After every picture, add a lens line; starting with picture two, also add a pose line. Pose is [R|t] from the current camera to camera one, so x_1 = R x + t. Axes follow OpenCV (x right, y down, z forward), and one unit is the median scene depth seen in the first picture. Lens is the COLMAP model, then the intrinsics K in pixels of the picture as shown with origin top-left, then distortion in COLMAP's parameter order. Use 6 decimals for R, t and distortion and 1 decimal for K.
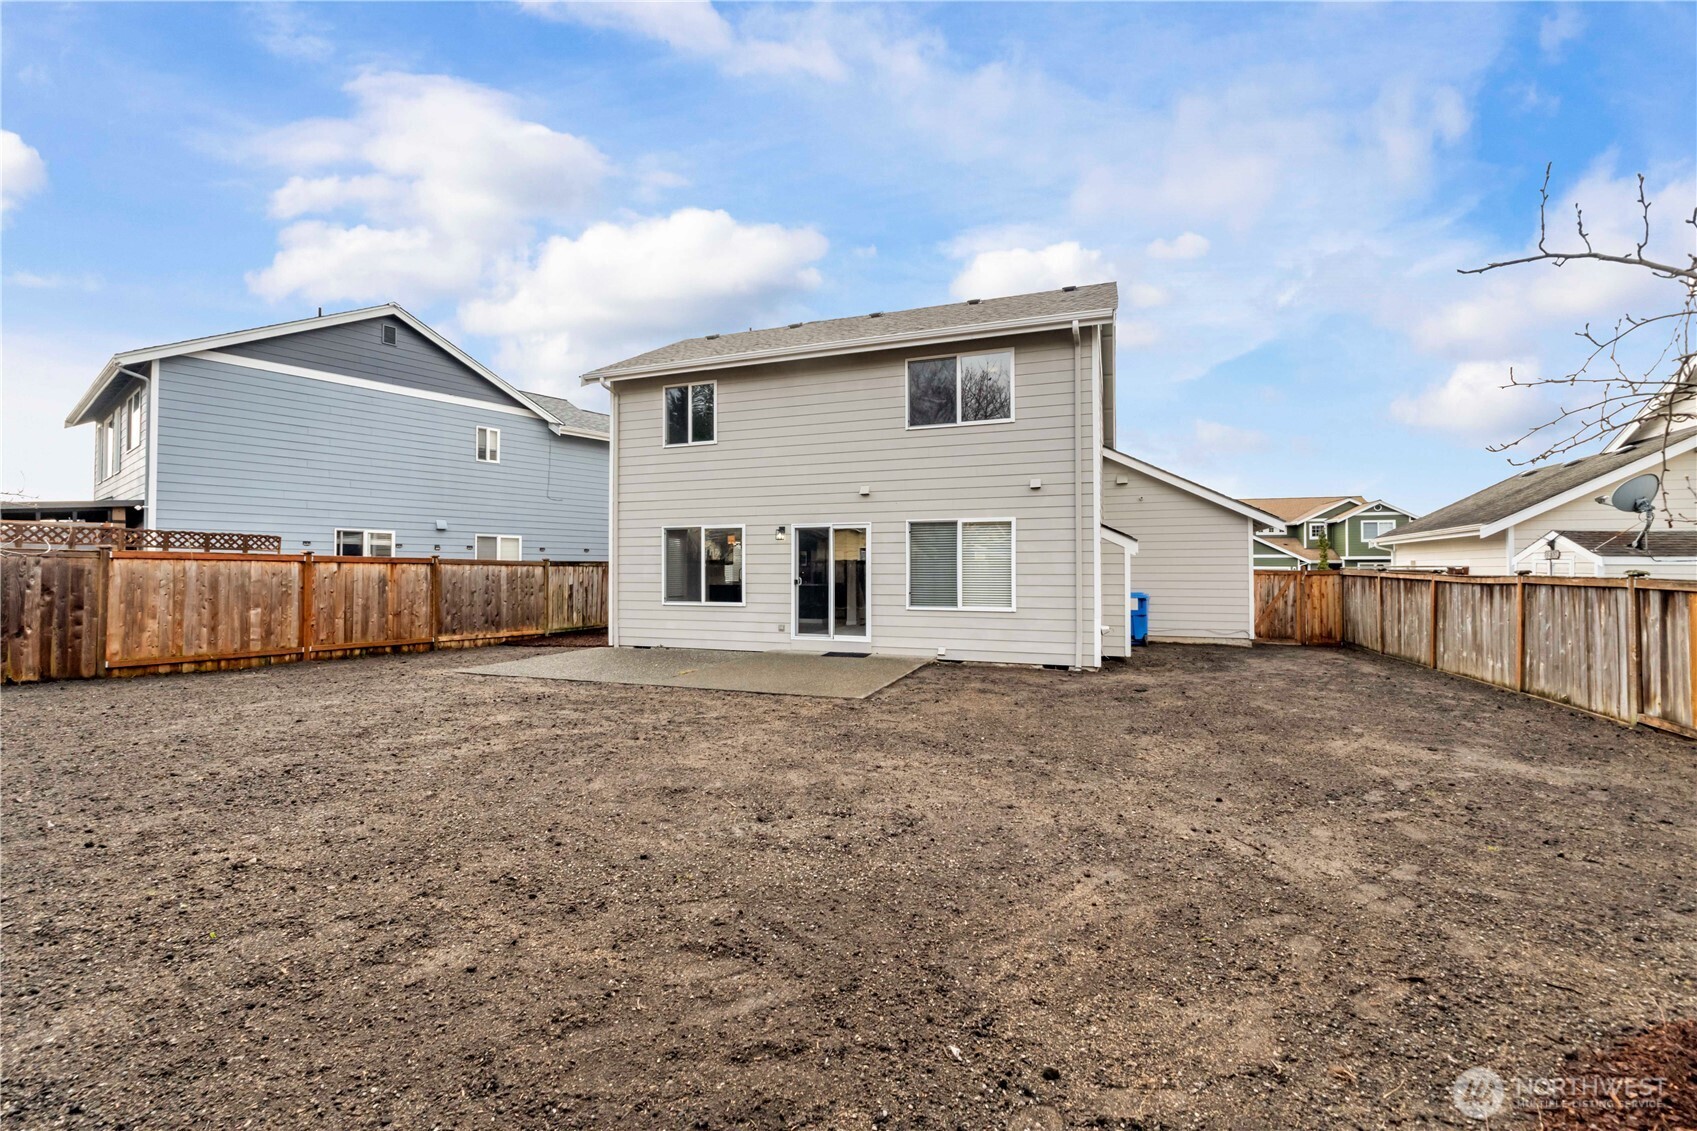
lens RADIAL K [[709.6, 0, 847.6], [0, 709.6, 563.6], [0, 0, 1]] dist [-0.007017, -0.000857]
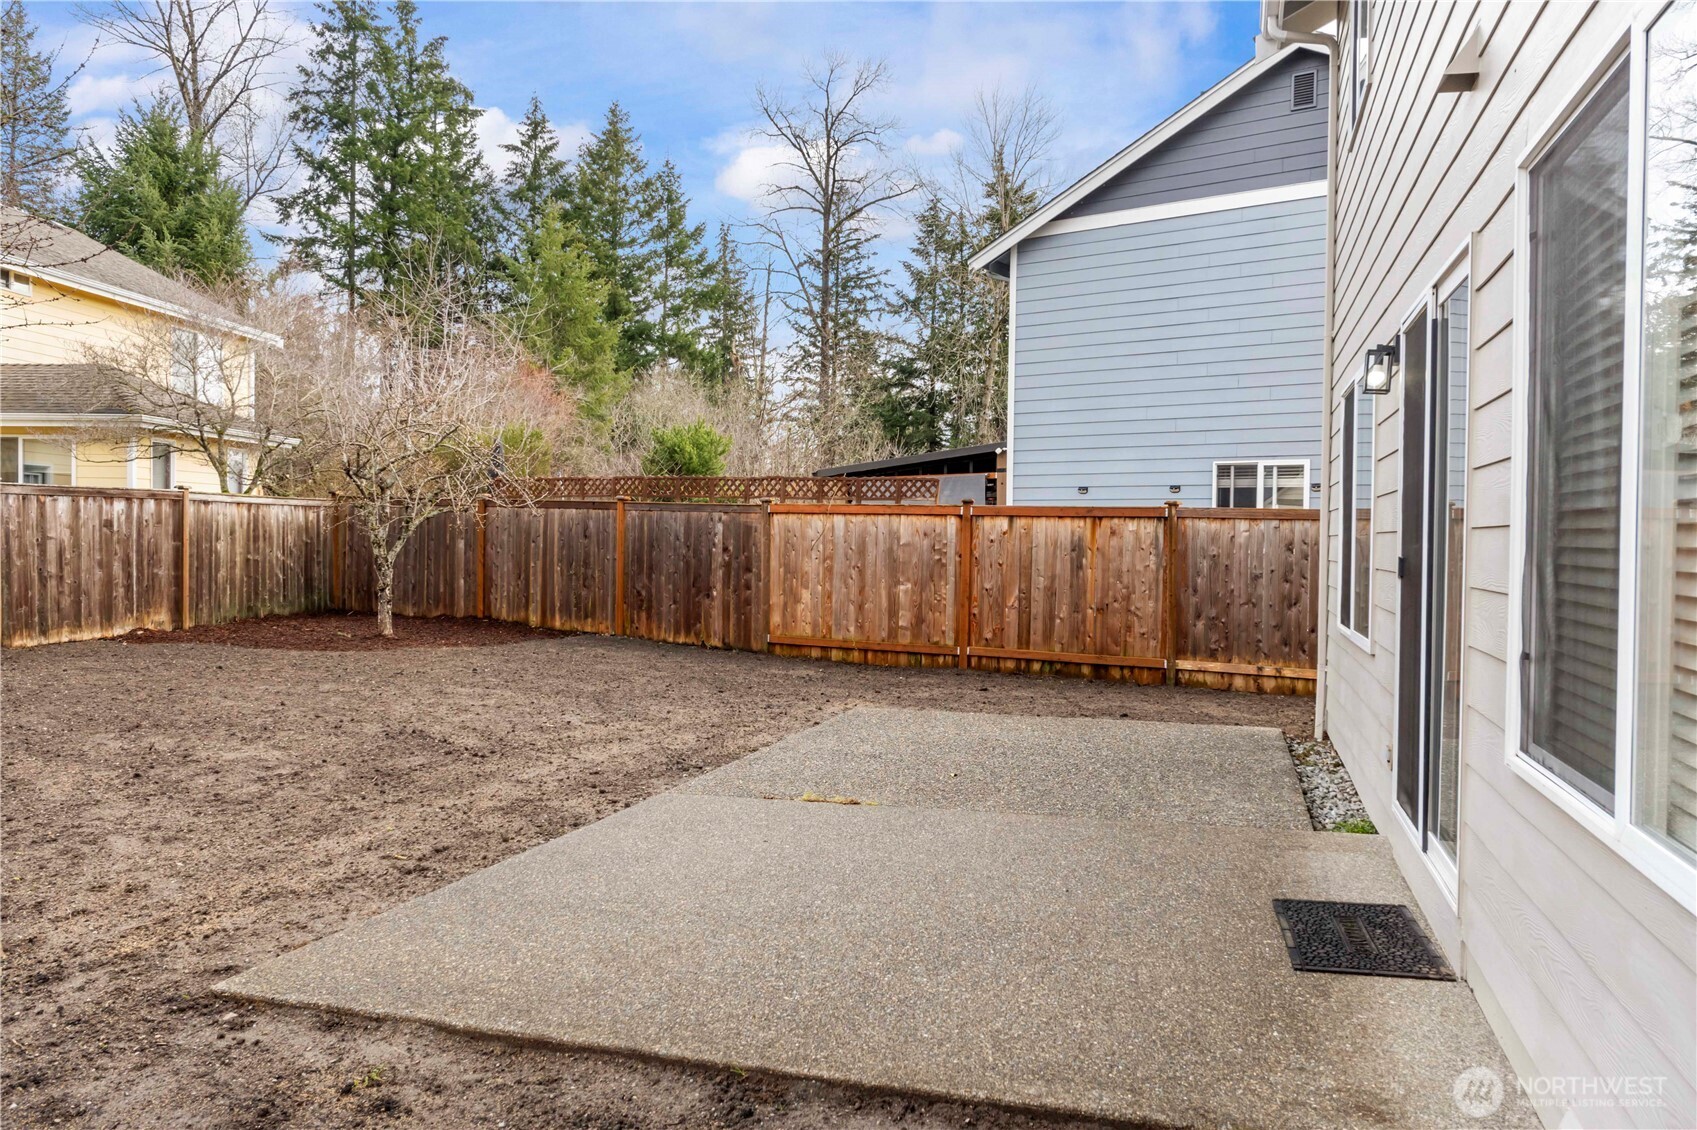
lens RADIAL K [[1196.8, 0, 846.4], [0, 1196.8, 551.9], [0, 0, 1]] dist [-0.000646, 0.002343]
pose [[0.045011, 0.011881, -0.998916, 0.323797], [-0.001754, 0.999929, 0.011814, 0.017975], [0.998985, 0.001221, 0.045029, 0.845129]]
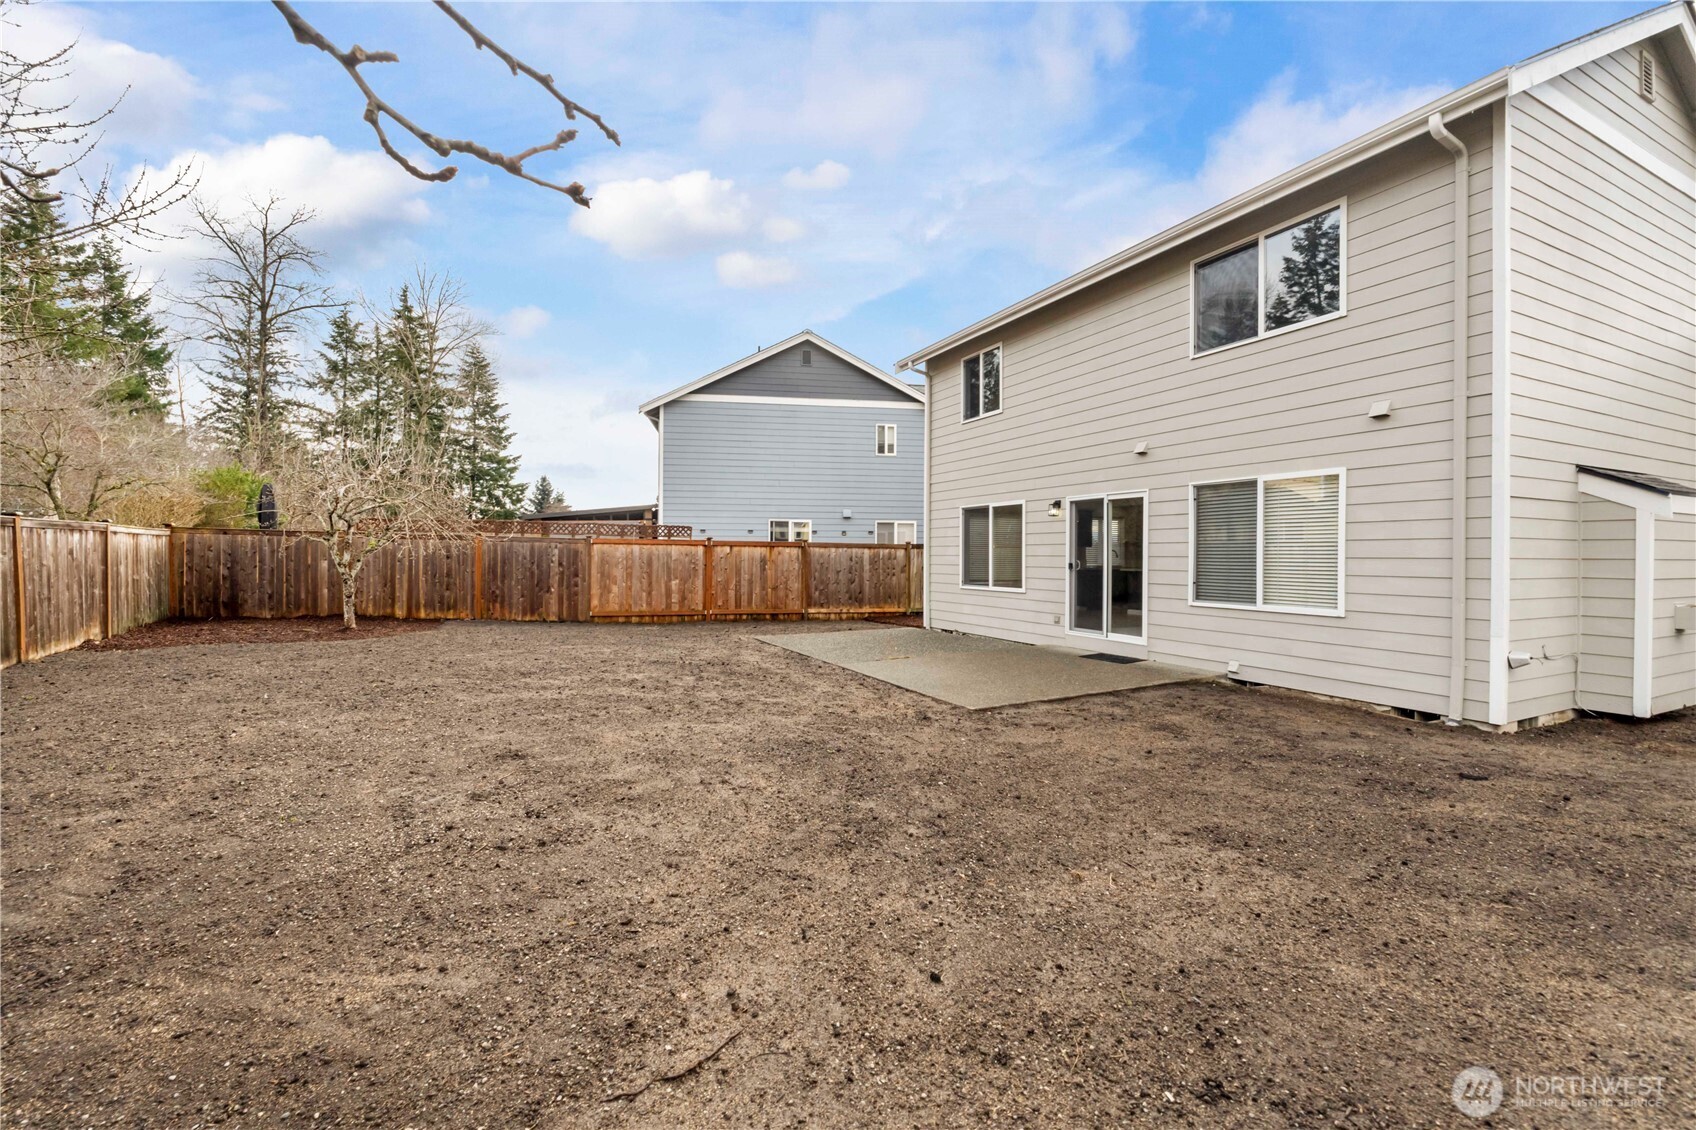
lens RADIAL K [[709.2, 0, 849.5], [0, 709.2, 562.7], [0, 0, 1]] dist [-0.007017, -0.000857]
pose [[0.726162, 0.010421, -0.687445, 0.328633], [0.003316, 0.999820, 0.018659, 0.005995], [0.687516, -0.015829, 0.725997, 0.226926]]
